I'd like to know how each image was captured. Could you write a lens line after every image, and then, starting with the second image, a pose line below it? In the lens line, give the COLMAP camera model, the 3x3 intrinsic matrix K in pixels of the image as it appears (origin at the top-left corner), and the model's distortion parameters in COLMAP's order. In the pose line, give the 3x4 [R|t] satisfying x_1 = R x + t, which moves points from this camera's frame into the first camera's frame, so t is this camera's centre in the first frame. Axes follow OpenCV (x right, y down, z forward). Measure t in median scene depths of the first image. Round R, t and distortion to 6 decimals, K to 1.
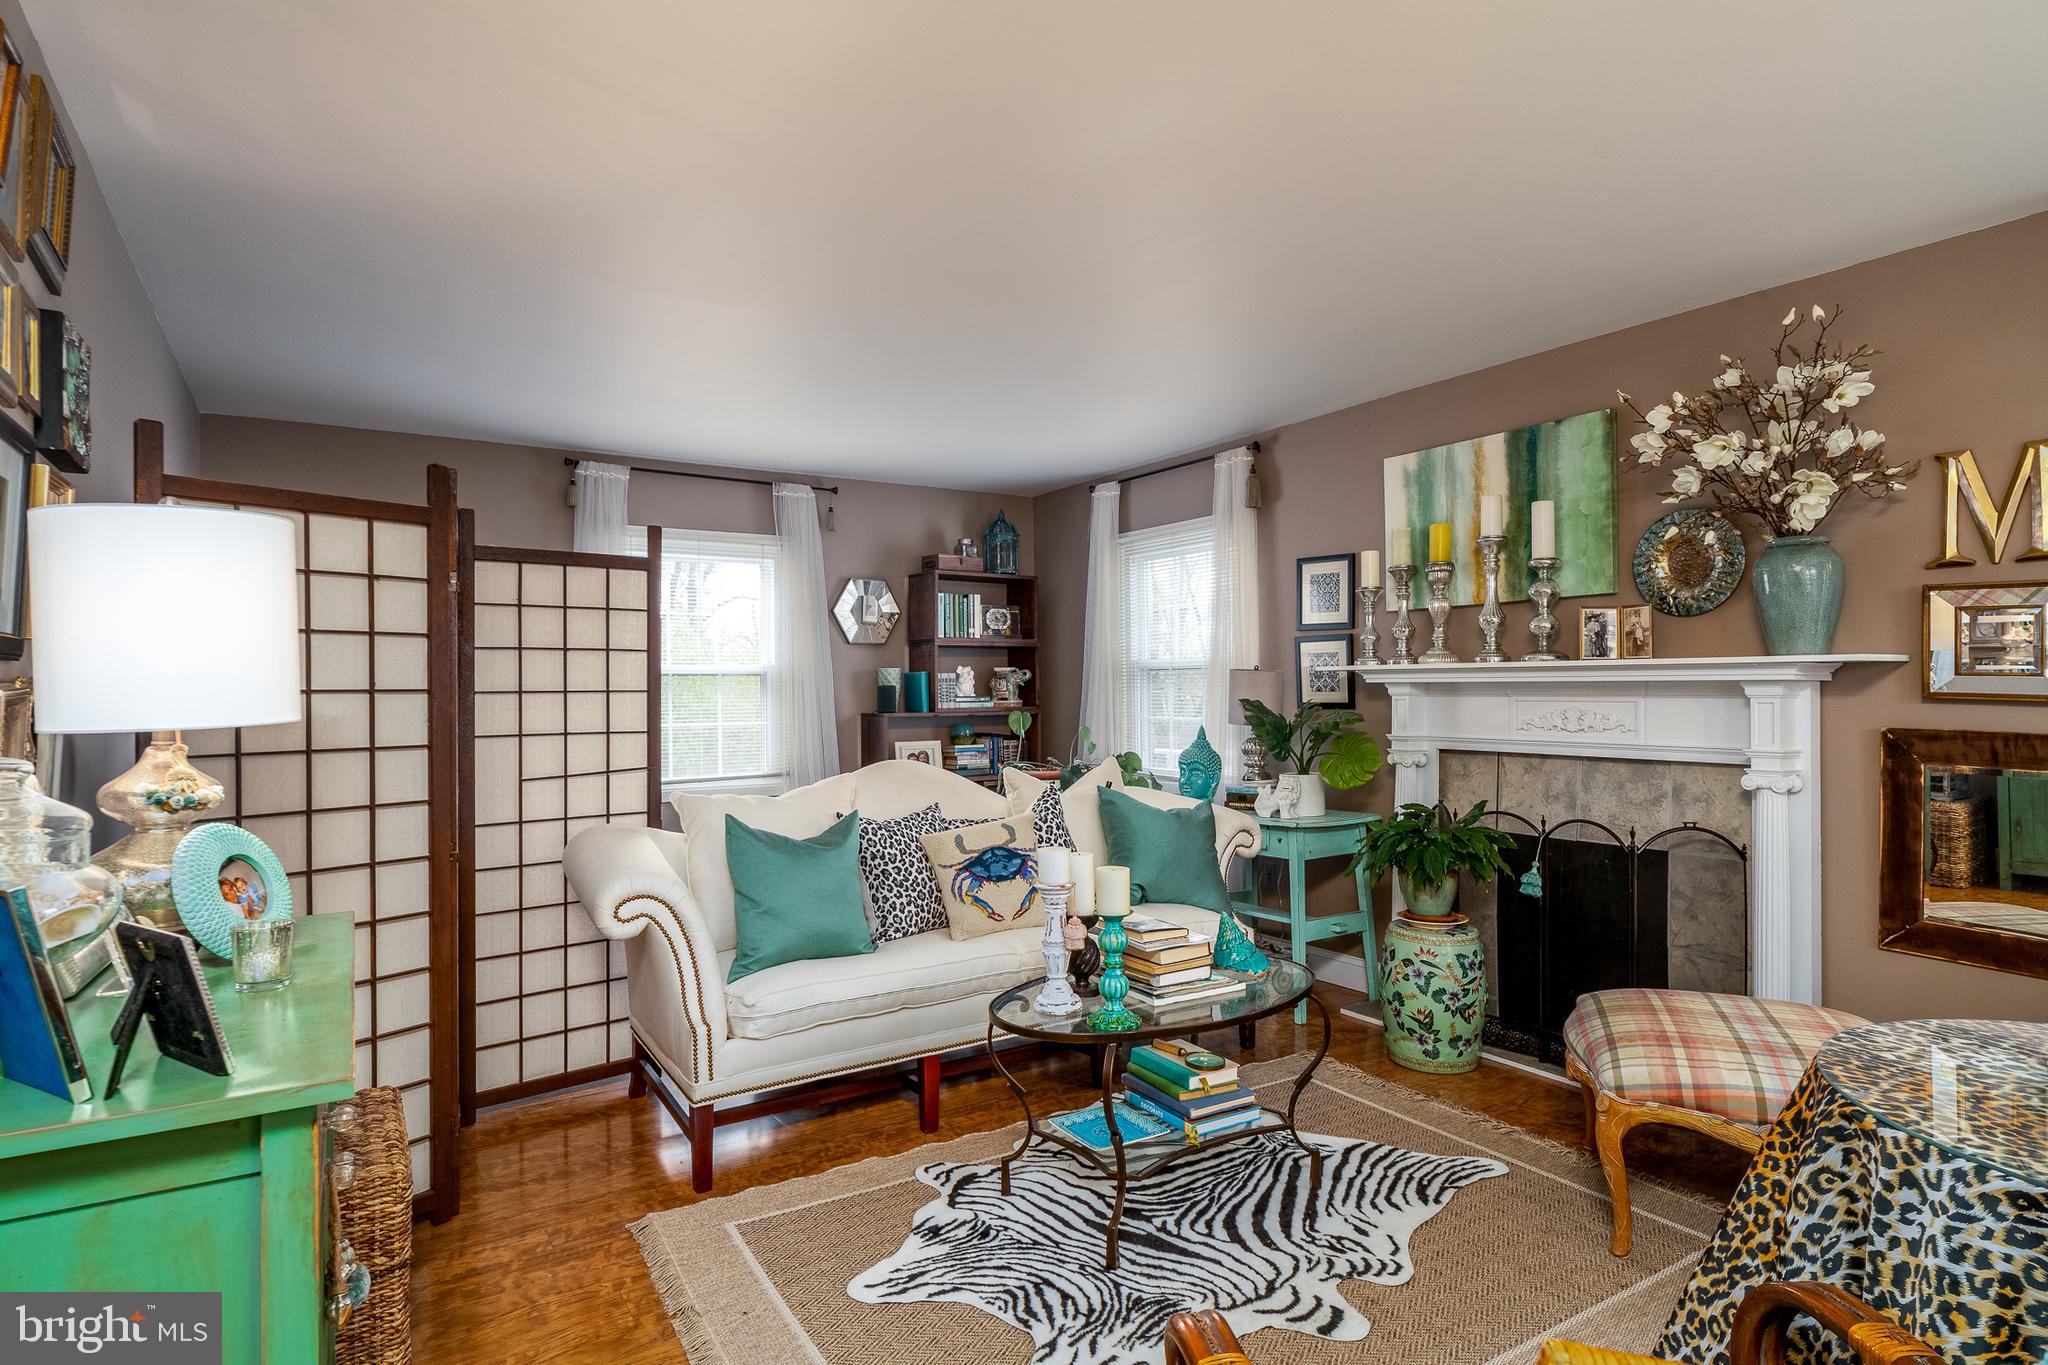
lens RADIAL K [[1084.7, 0, 1017.5], [0, 1084.7, 685.6], [0, 0, 1]] dist [-0.000408, 0.001274]
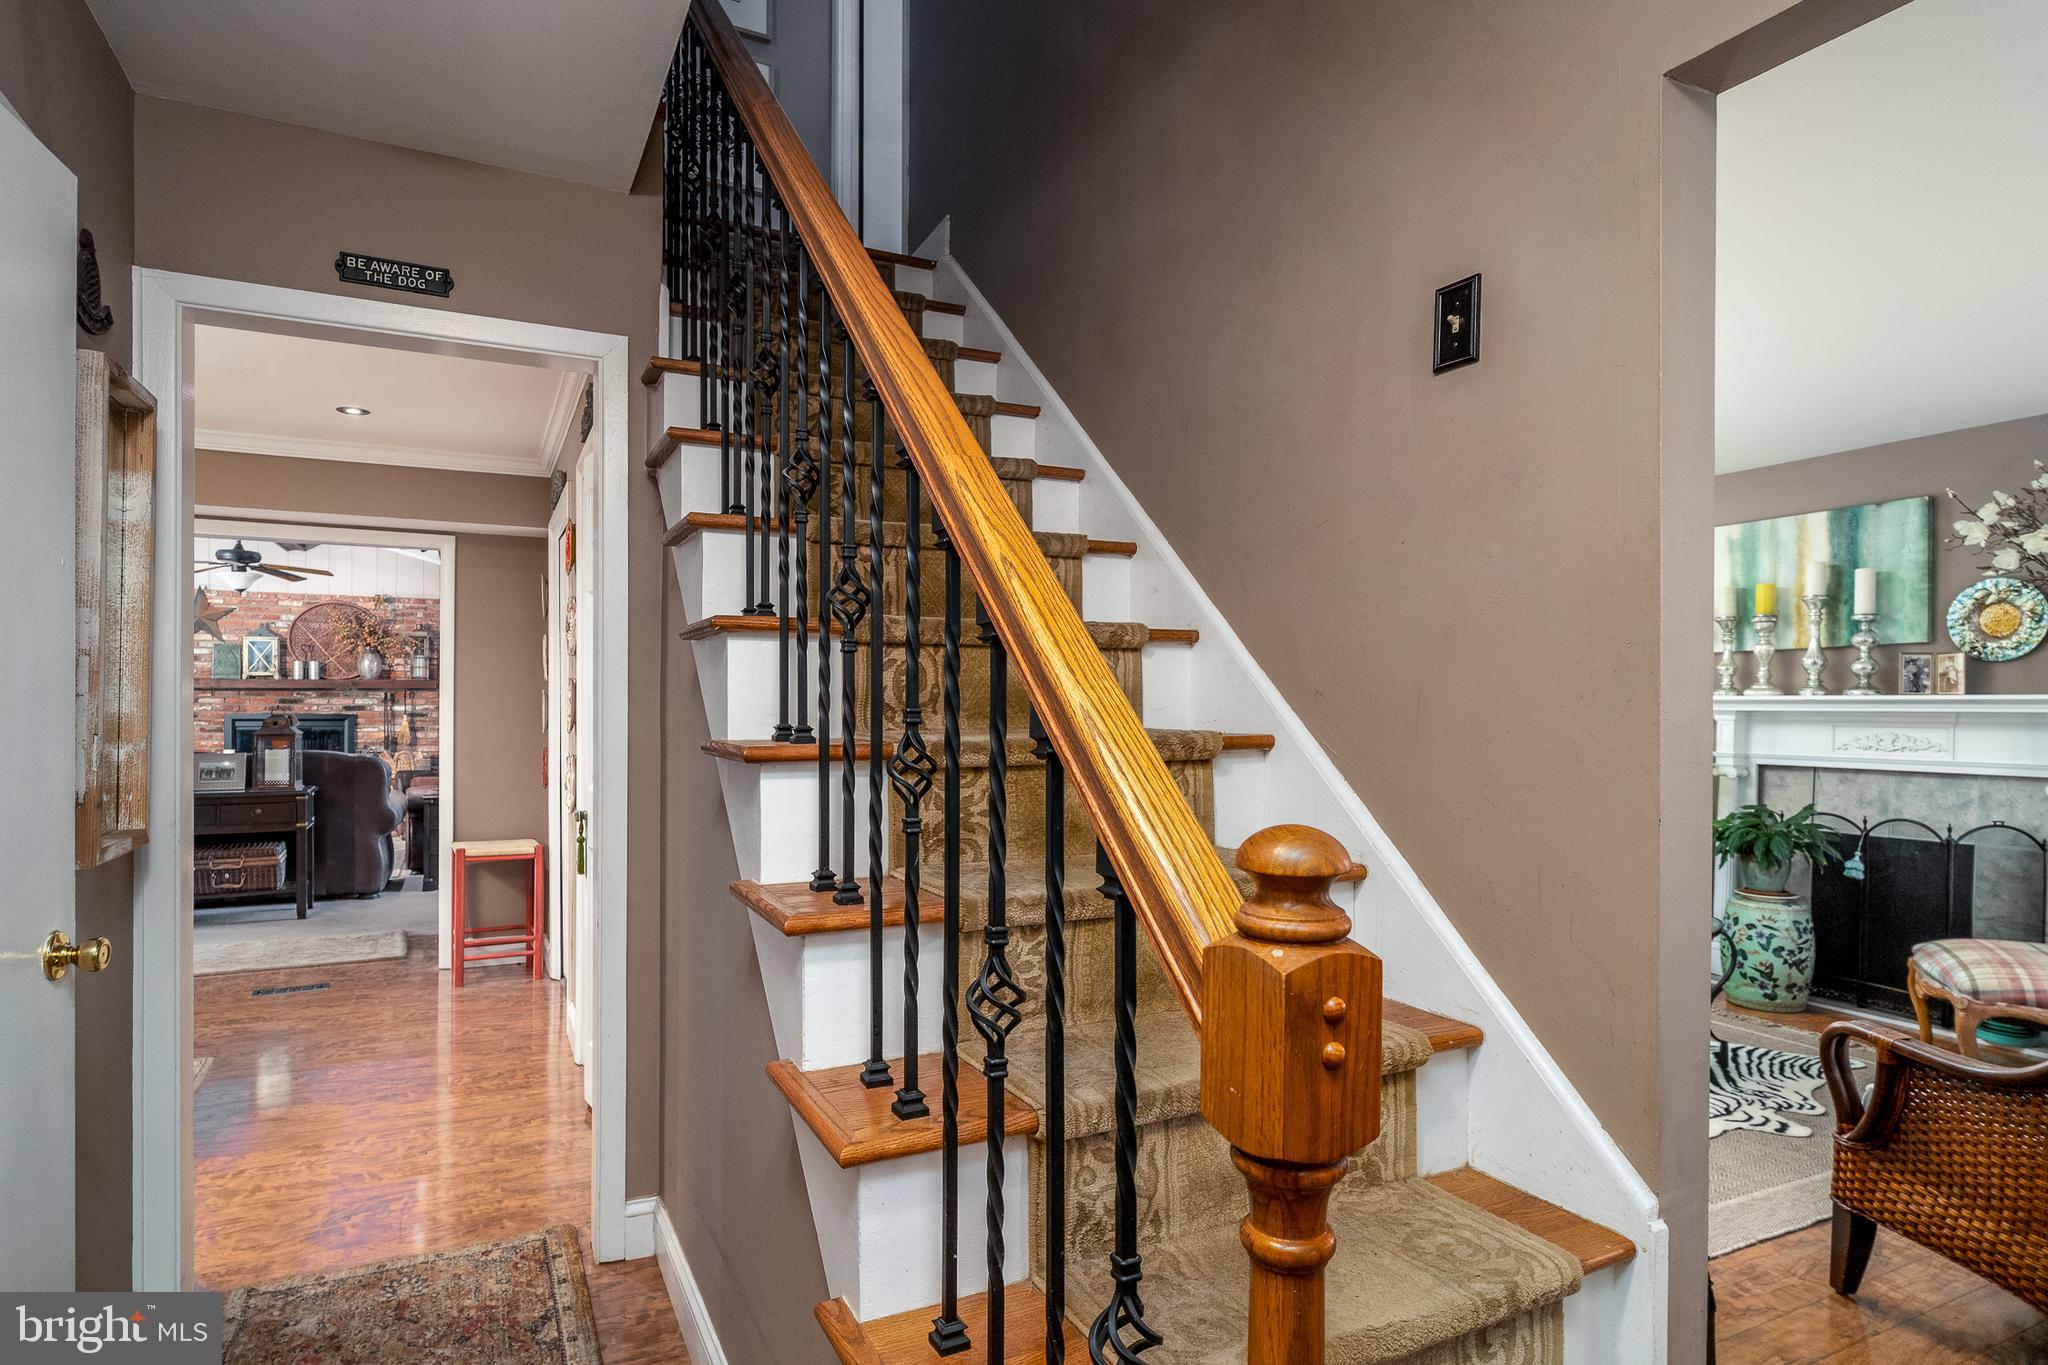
lens RADIAL K [[1084.7, 0, 1036.8], [0, 1084.7, 719.3], [0, 0, 1]] dist [-0.000408, 0.001274]
pose [[0.995534, 0.019043, -0.092460, -0.374596], [-0.018142, 0.999779, 0.010583, 0.010098], [0.092641, -0.008859, 0.995660, -0.366265]]
